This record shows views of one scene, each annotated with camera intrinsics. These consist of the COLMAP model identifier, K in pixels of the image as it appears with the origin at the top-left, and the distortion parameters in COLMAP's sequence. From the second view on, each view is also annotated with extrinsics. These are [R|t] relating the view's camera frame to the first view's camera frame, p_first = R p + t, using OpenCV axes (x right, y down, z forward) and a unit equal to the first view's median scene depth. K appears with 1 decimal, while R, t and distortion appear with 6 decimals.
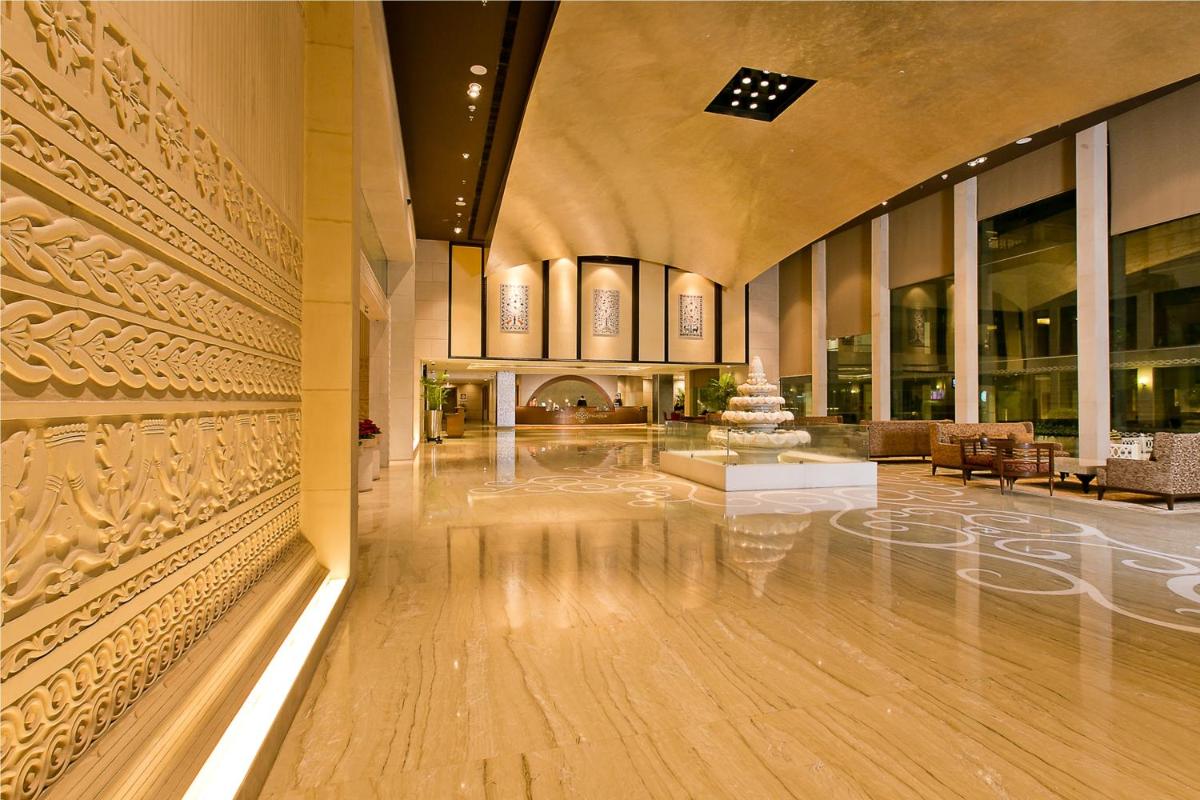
lens RADIAL K [[563.7, 0, 597.1], [0, 563.7, 396.4], [0, 0, 1]] dist [0.000555, 0.000587]
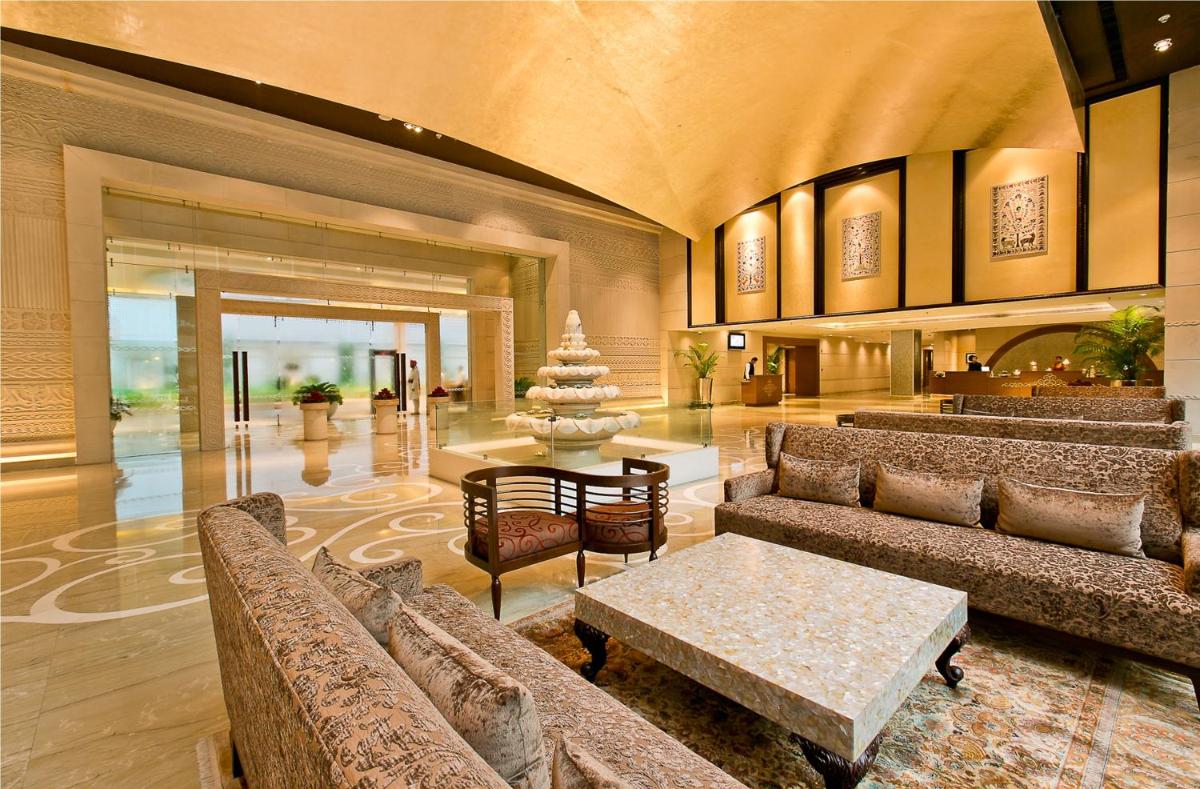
lens RADIAL K [[531.1, 0, 599.5], [0, 531.1, 385.5], [0, 0, 1]] dist [0.001255, 0.000145]
pose [[0.451756, 0.017631, -0.891967, 0.545477], [0.025390, 0.999146, 0.032609, 0.001925], [0.891780, -0.037378, 0.450923, 0.421572]]
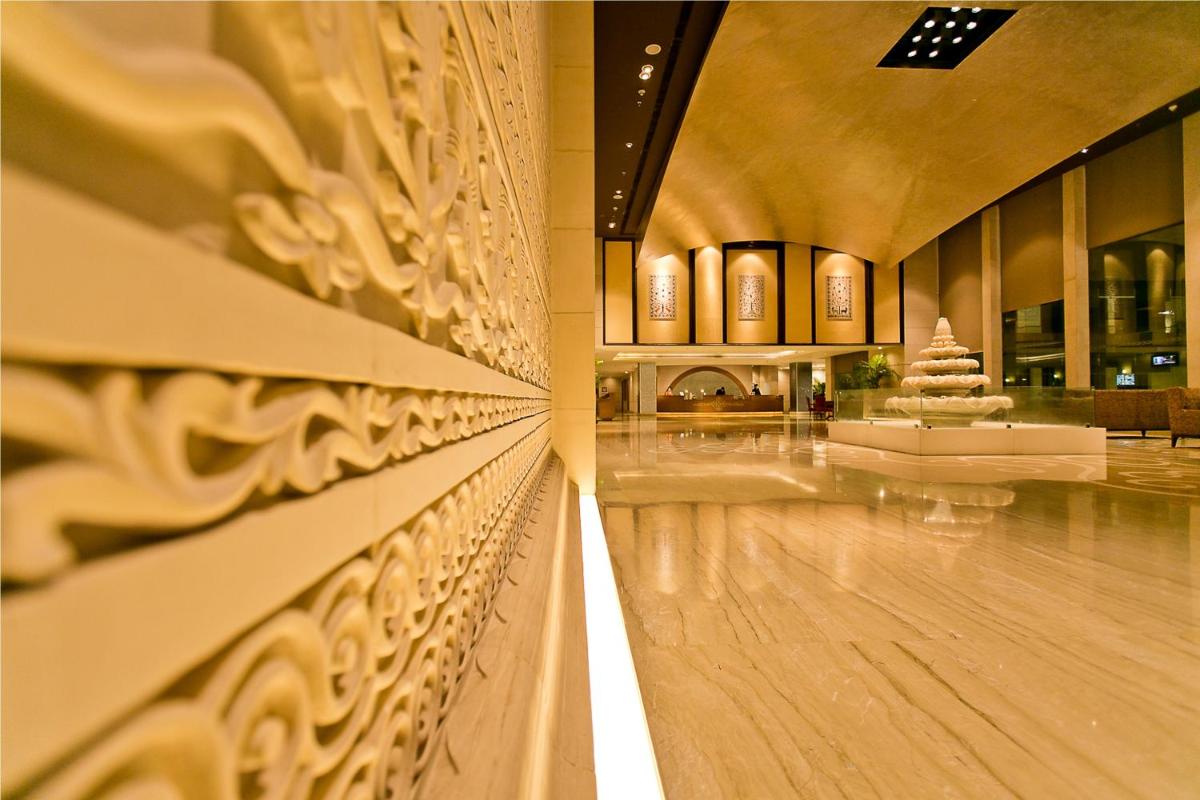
lens RADIAL K [[521.8, 0, 597.5], [0, 521.8, 396.8], [0, 0, 1]] dist [0.000845, -0.000207]
pose [[0.974156, -0.009541, -0.225673, -0.049064], [0.009964, 0.999950, 0.000734, 0.032216], [0.225654, -0.002964, 0.974203, 0.015343]]
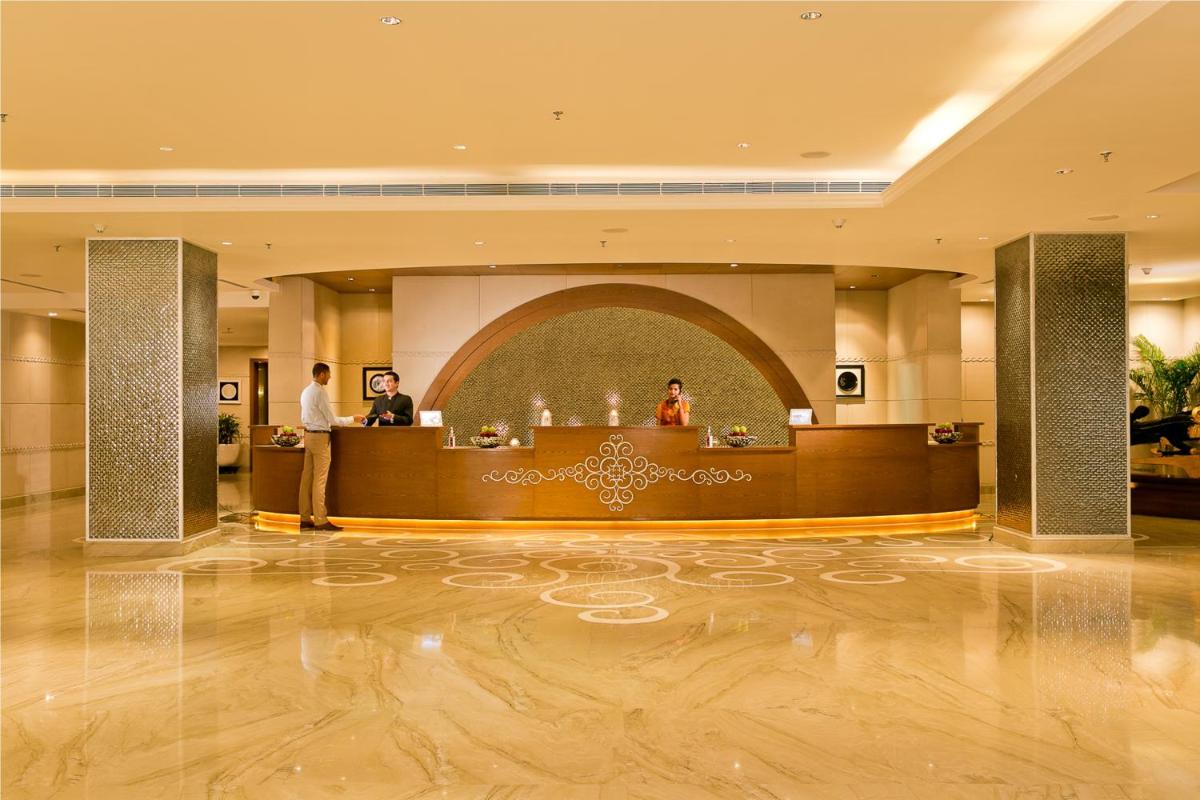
lens RADIAL K [[1153.4, 0, 600.0], [0, 1153.4, 400.0], [0, 0, 1]] dist [0.003856, 0.002148]
pose [[0.962301, -0.006759, -0.271904, 0.140816], [0.007525, 0.999970, 0.001775, 0.014355], [0.271884, -0.003754, 0.962323, 1.121739]]
